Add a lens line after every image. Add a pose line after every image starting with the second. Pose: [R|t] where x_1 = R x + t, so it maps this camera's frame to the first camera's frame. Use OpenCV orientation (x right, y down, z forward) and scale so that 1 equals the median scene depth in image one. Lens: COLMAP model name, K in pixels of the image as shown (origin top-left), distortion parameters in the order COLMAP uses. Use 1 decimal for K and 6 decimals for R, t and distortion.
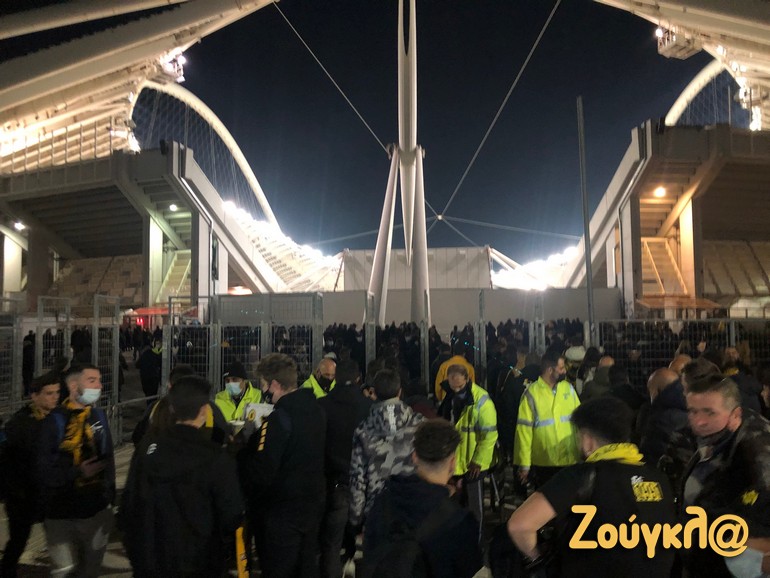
lens RADIAL K [[667.7, 0, 385.0], [0, 667.7, 289.0], [0, 0, 1]] dist [0.118100, -0.173809]
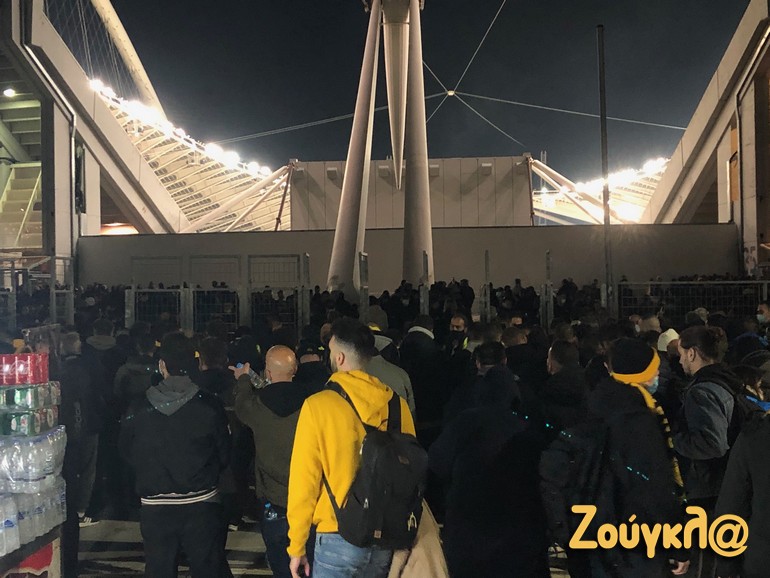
lens RADIAL K [[1284.1, 0, 385.0], [0, 1284.1, 289.0], [0, 0, 1]] dist [0.116136, -0.051951]
pose [[0.999578, -0.003611, 0.028822, -0.010819], [0.001935, 0.998316, 0.057975, -0.011424], [-0.028983, -0.057895, 0.997902, -0.179003]]
